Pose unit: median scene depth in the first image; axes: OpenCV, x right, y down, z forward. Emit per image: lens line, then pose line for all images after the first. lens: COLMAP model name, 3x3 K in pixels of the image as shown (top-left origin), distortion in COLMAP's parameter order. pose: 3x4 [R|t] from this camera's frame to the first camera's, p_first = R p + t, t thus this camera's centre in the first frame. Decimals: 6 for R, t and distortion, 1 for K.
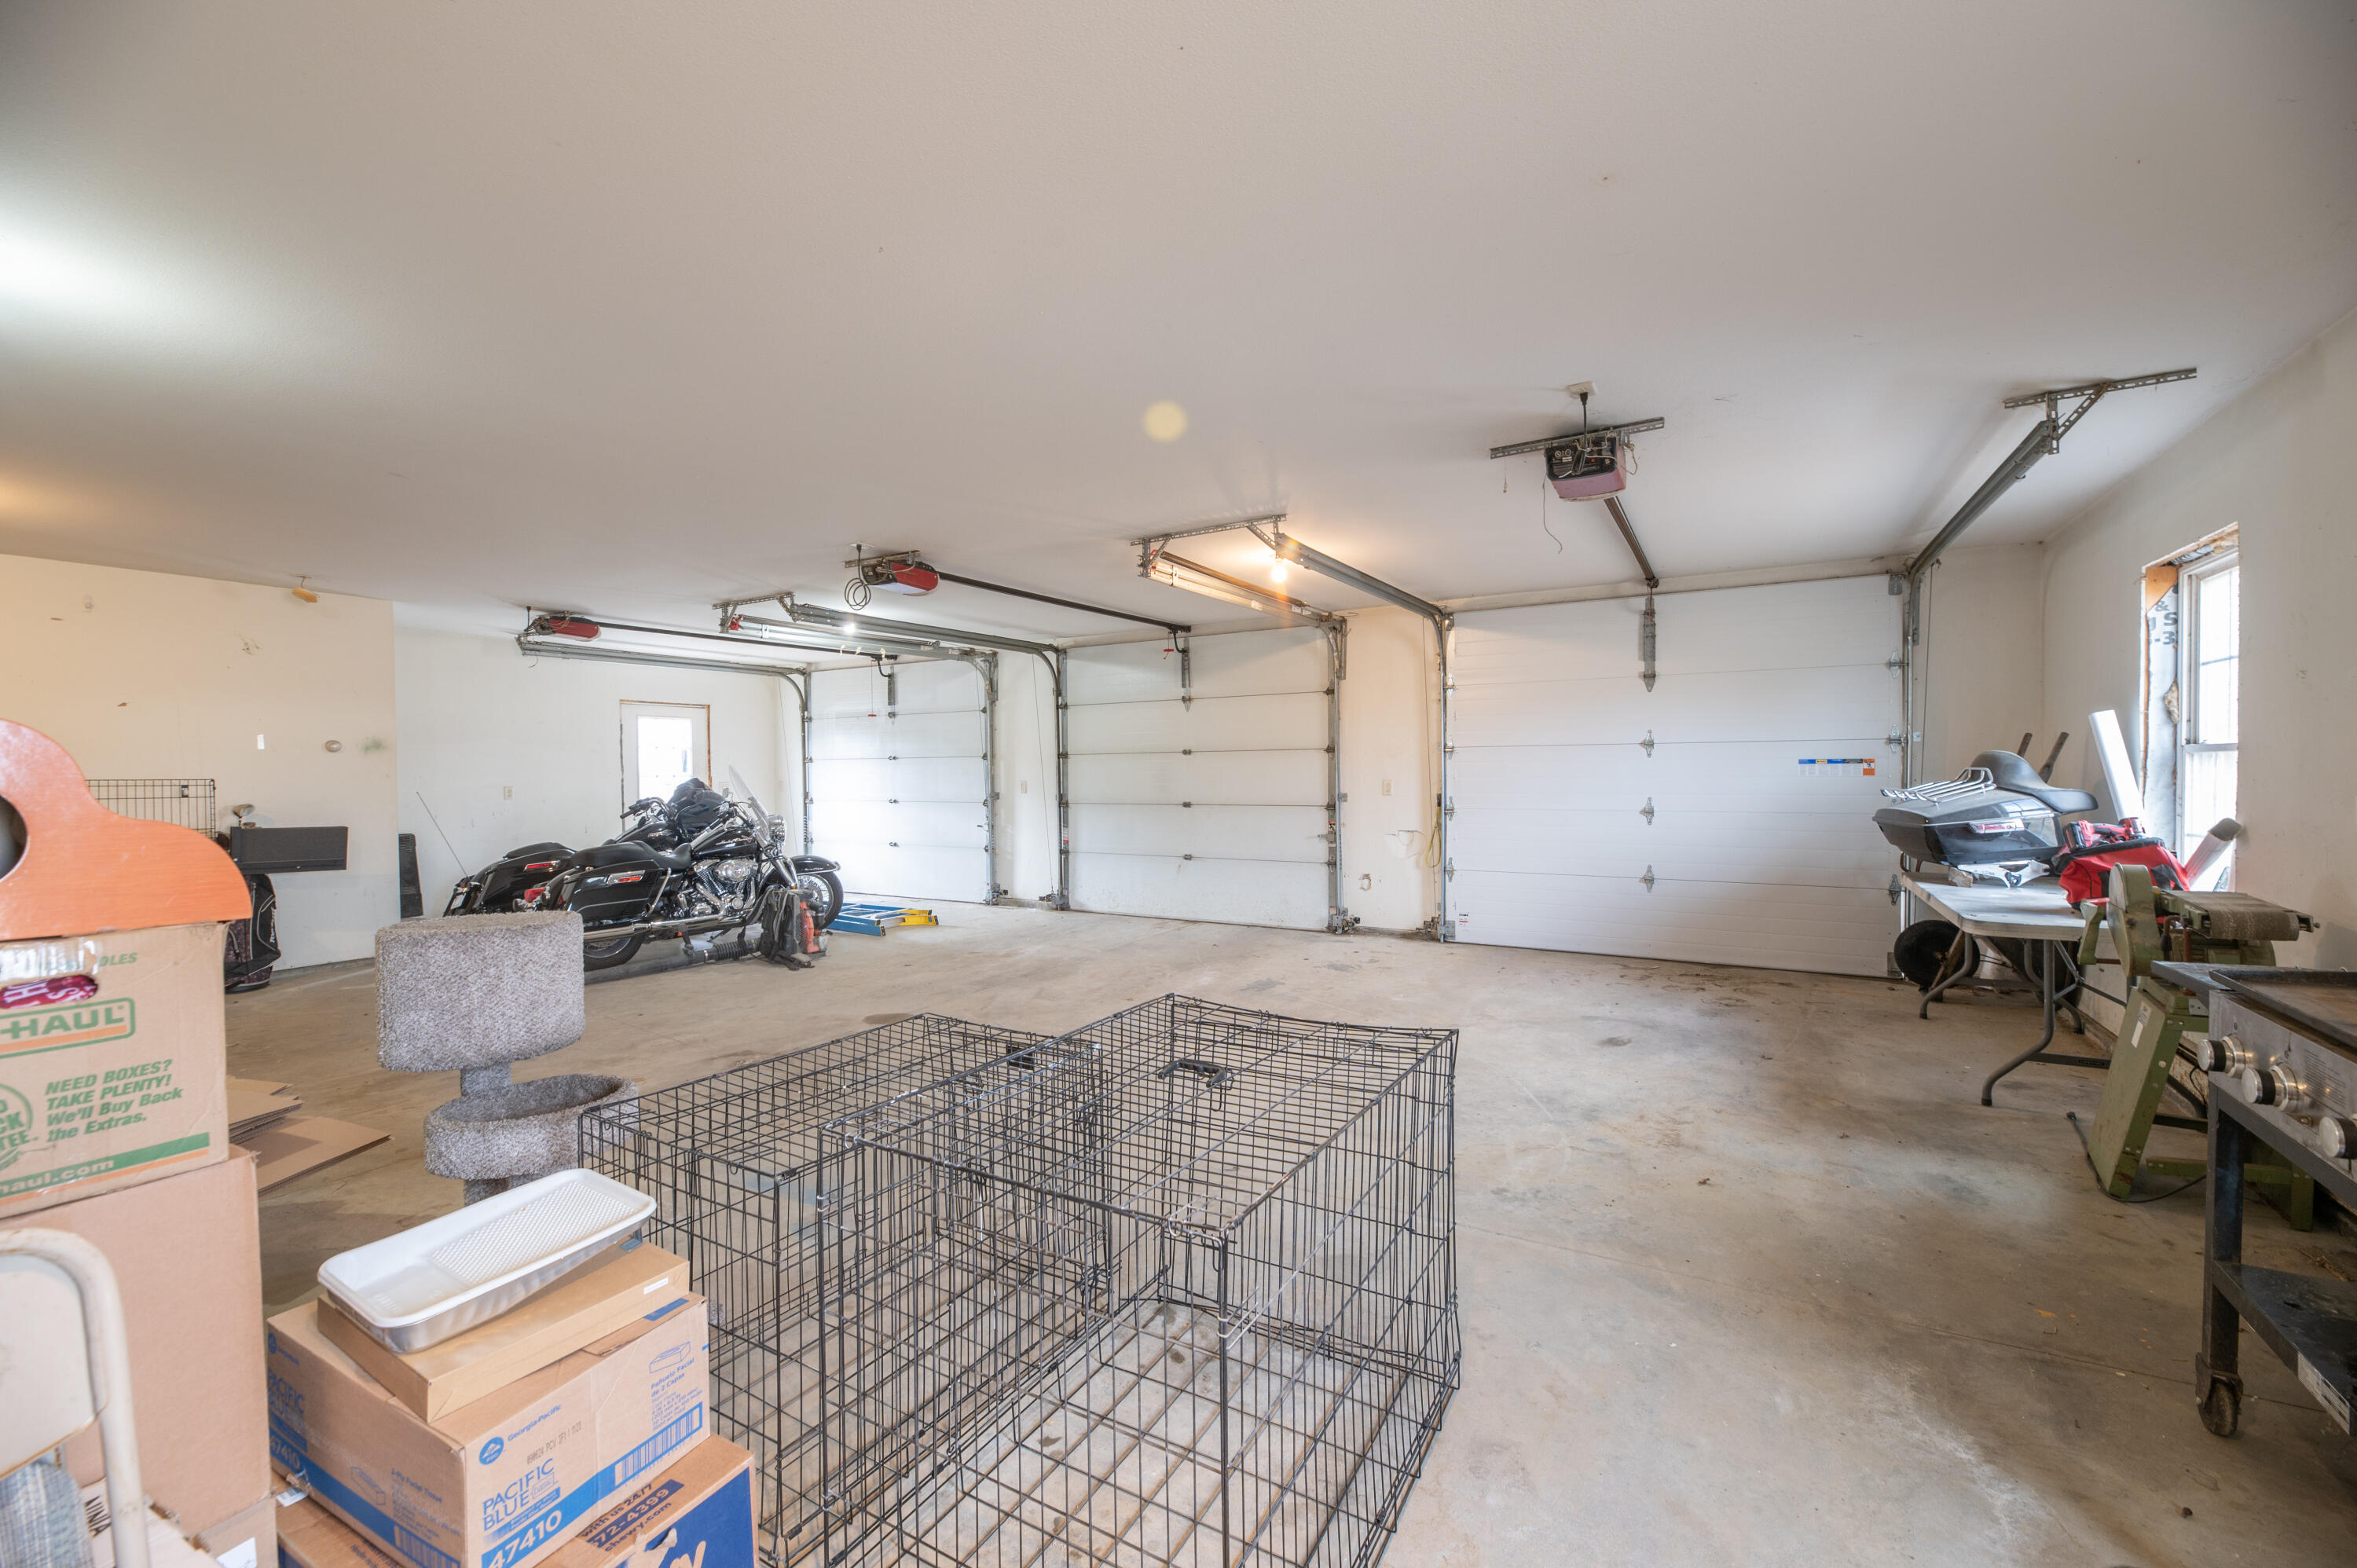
lens RADIAL K [[941.3, 0, 1185.0], [0, 941.3, 788.9], [0, 0, 1]] dist [-0.001124, -0.003394]
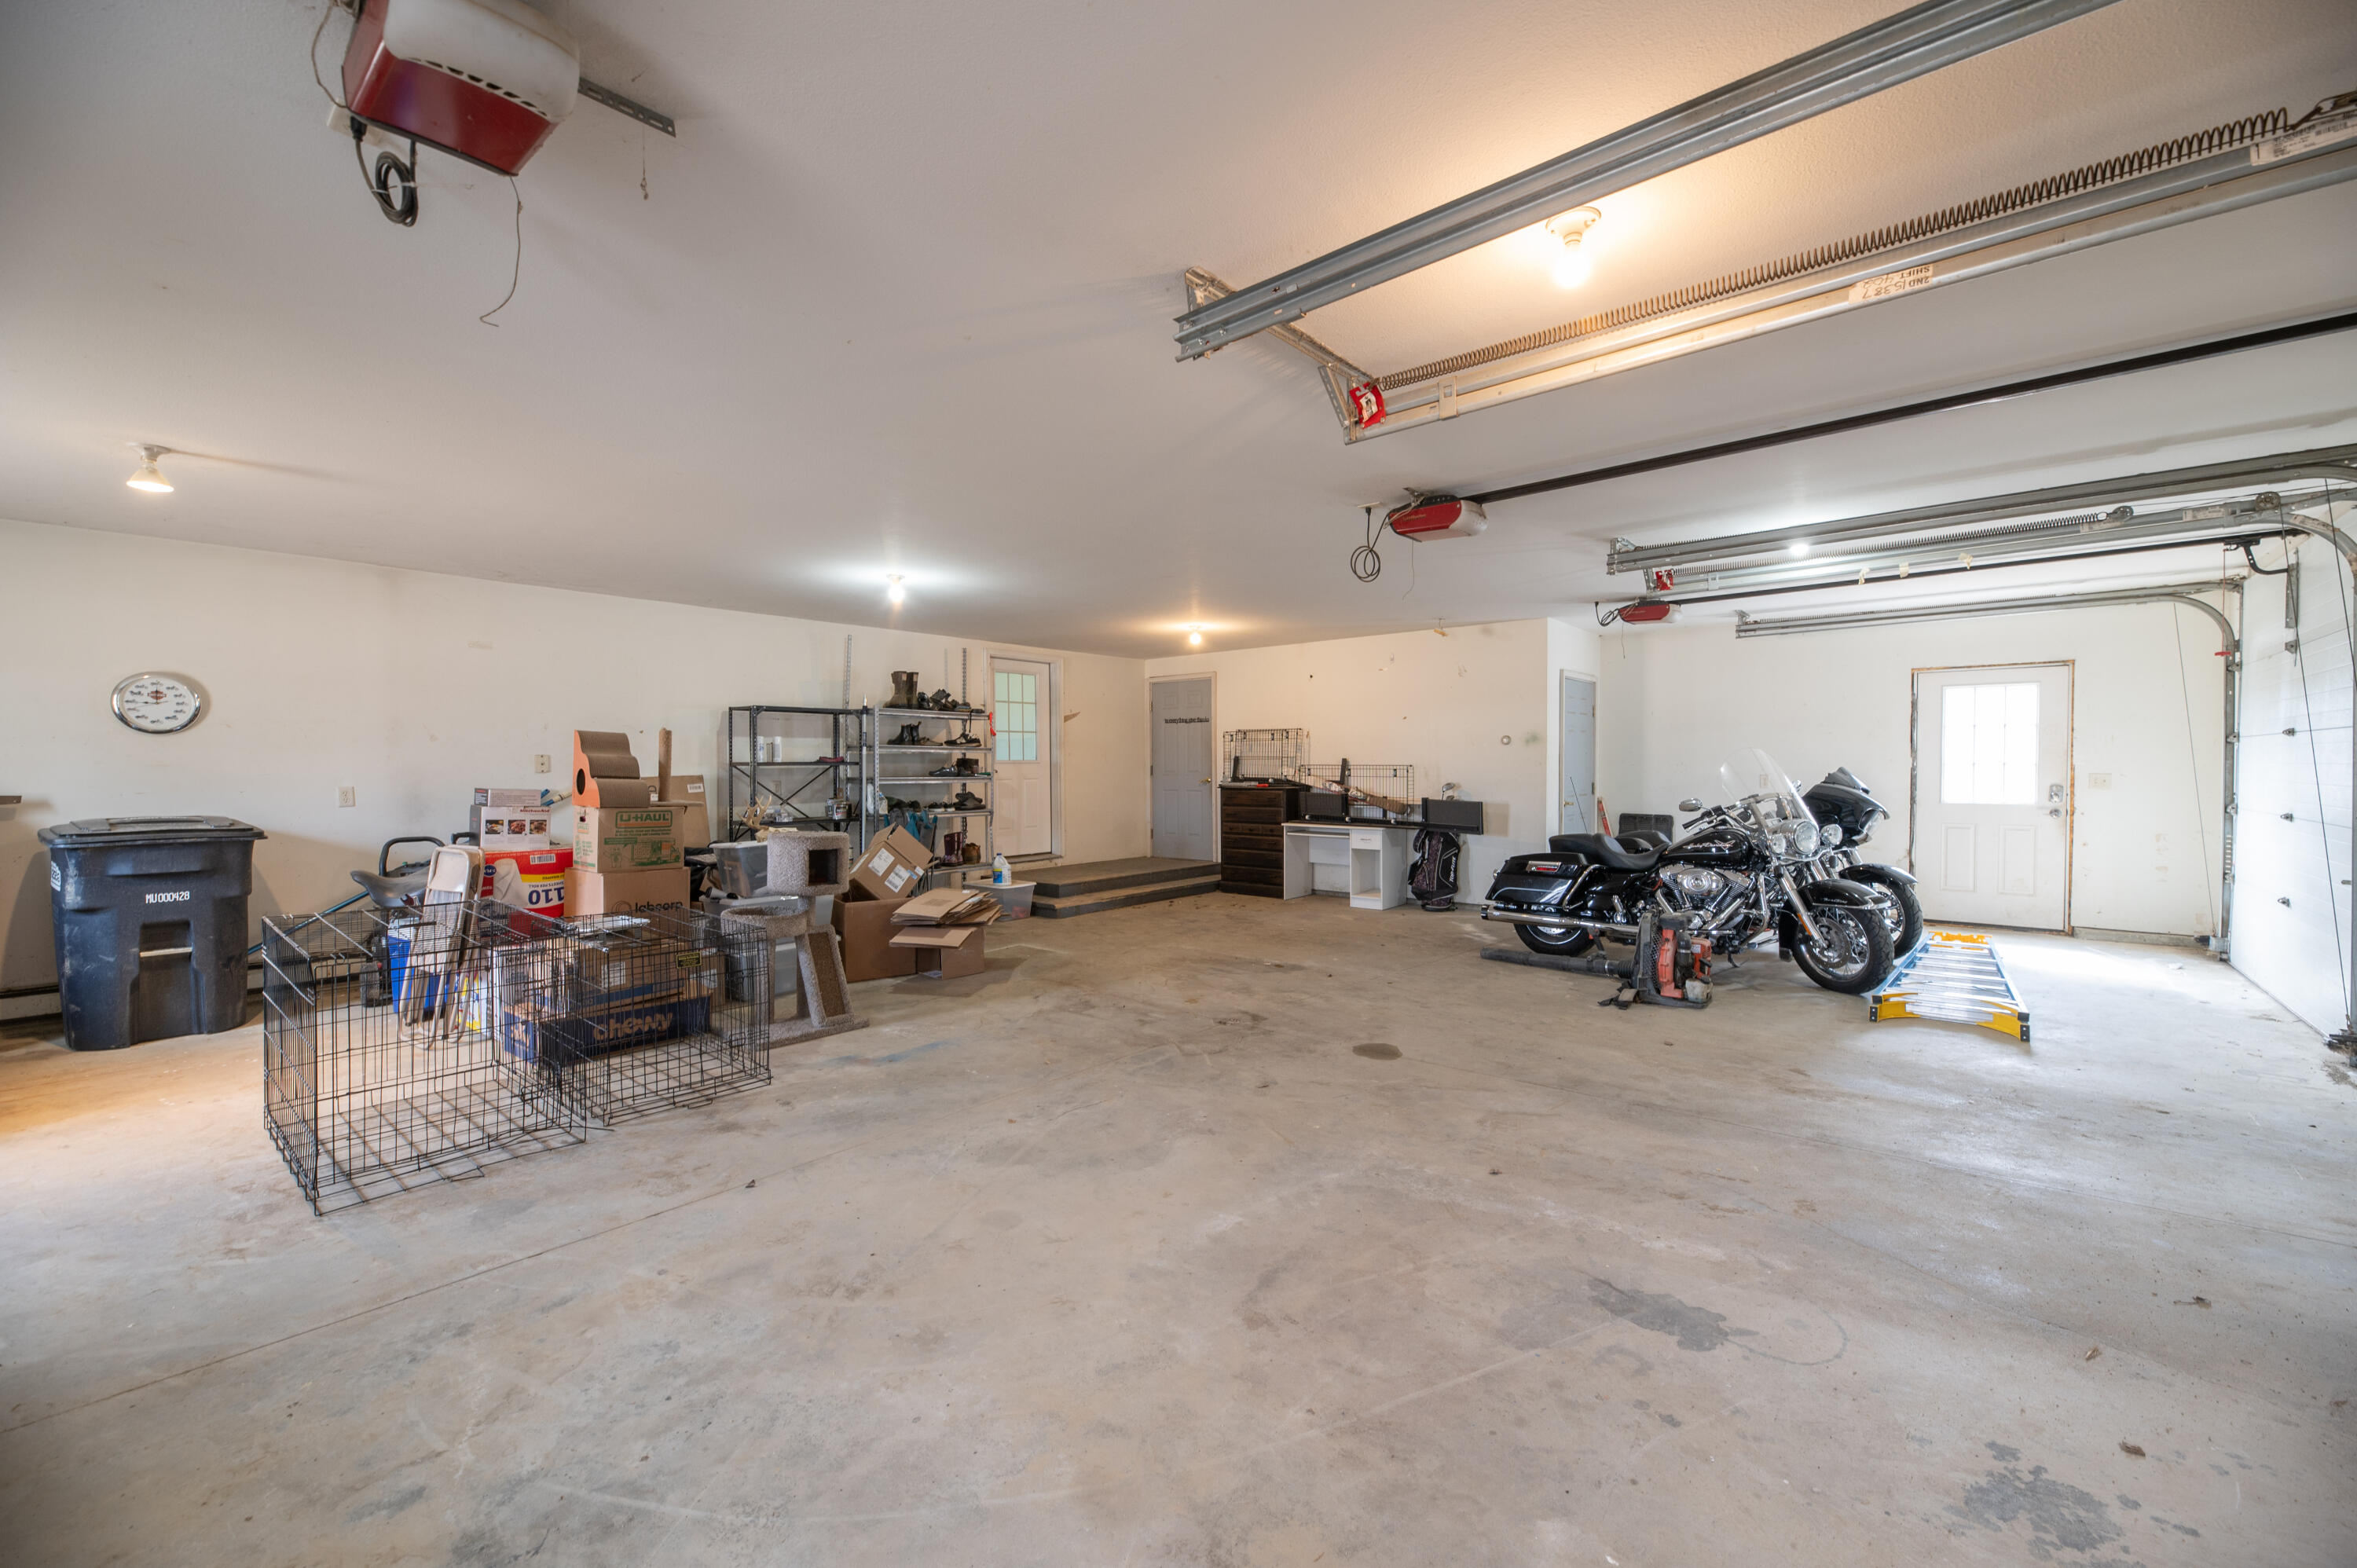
lens RADIAL K [[941.3, 0, 1185.0], [0, 941.3, 788.9], [0, 0, 1]] dist [-0.001124, -0.003394]
pose [[-0.167963, 0.033495, -0.985224, 0.390088], [-0.013229, 0.999256, 0.036227, -0.017201], [0.985705, 0.019119, -0.167395, 0.682457]]
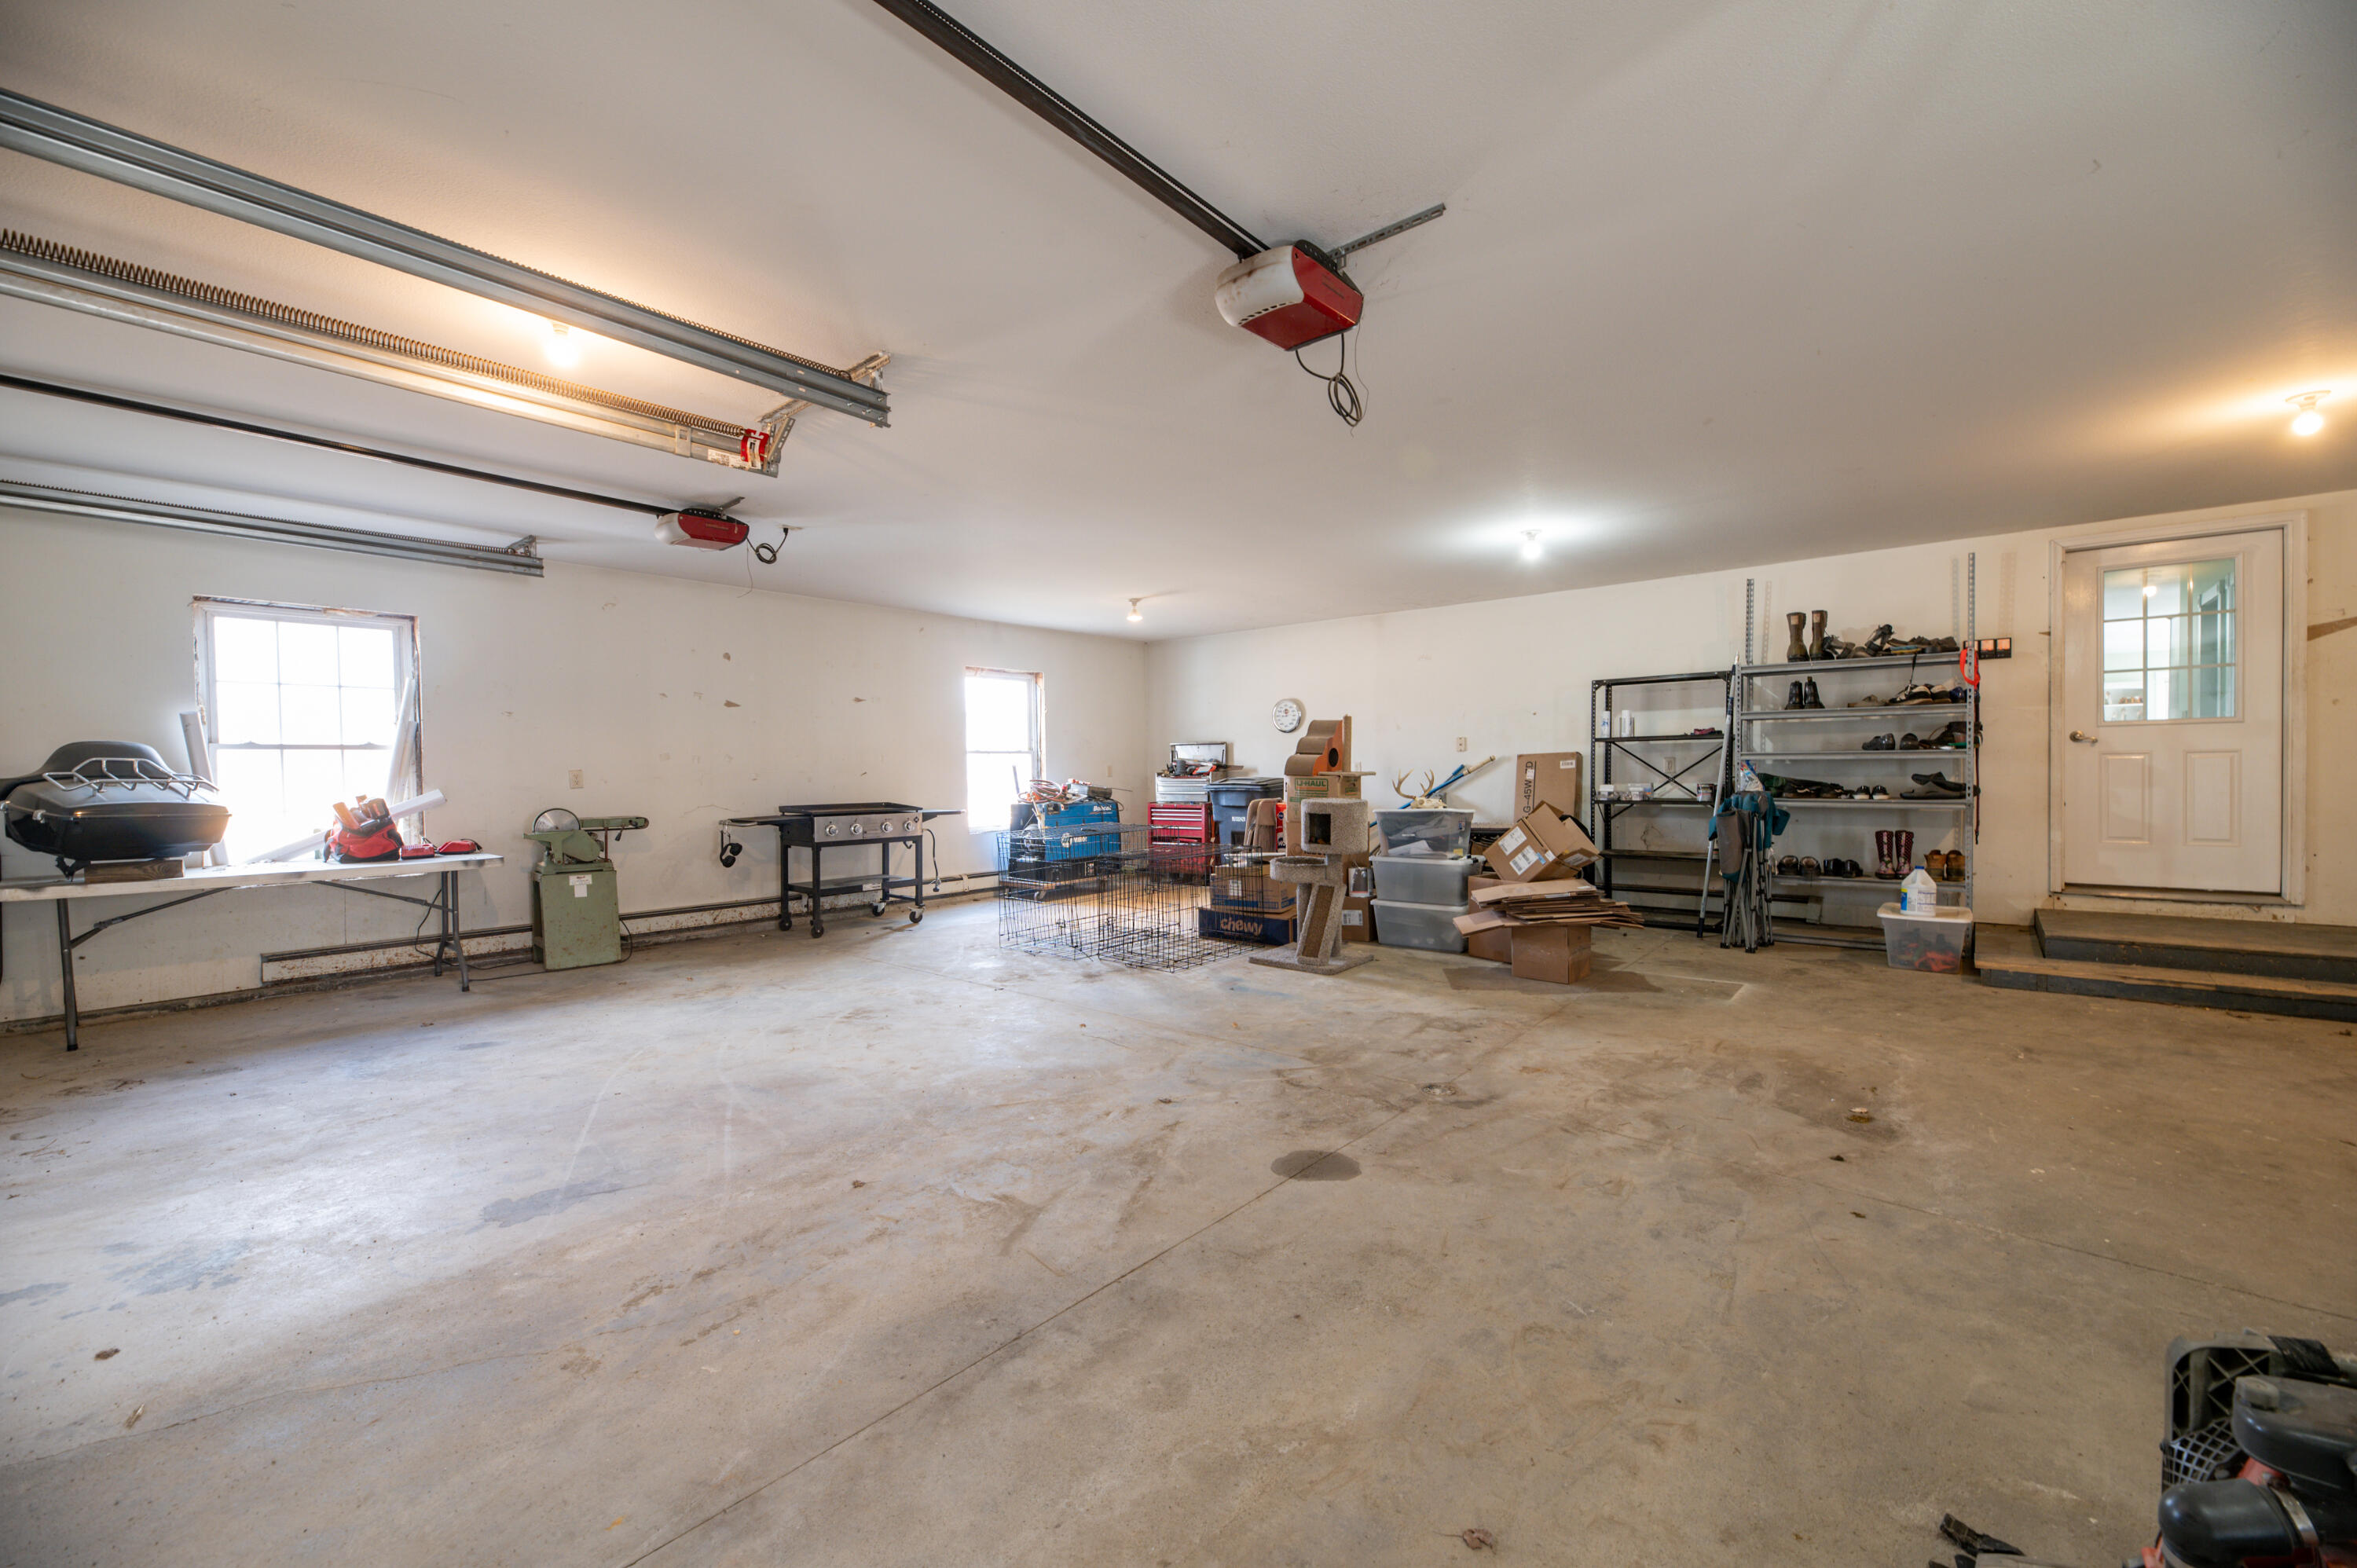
lens RADIAL K [[941.3, 0, 1185.0], [0, 941.3, 788.9], [0, 0, 1]] dist [-0.001124, -0.003394]
pose [[-0.985225, 0.018501, 0.170261, -0.238705], [0.025544, 0.998902, 0.039272, -0.000387], [-0.169347, 0.043041, -0.984616, 1.092742]]
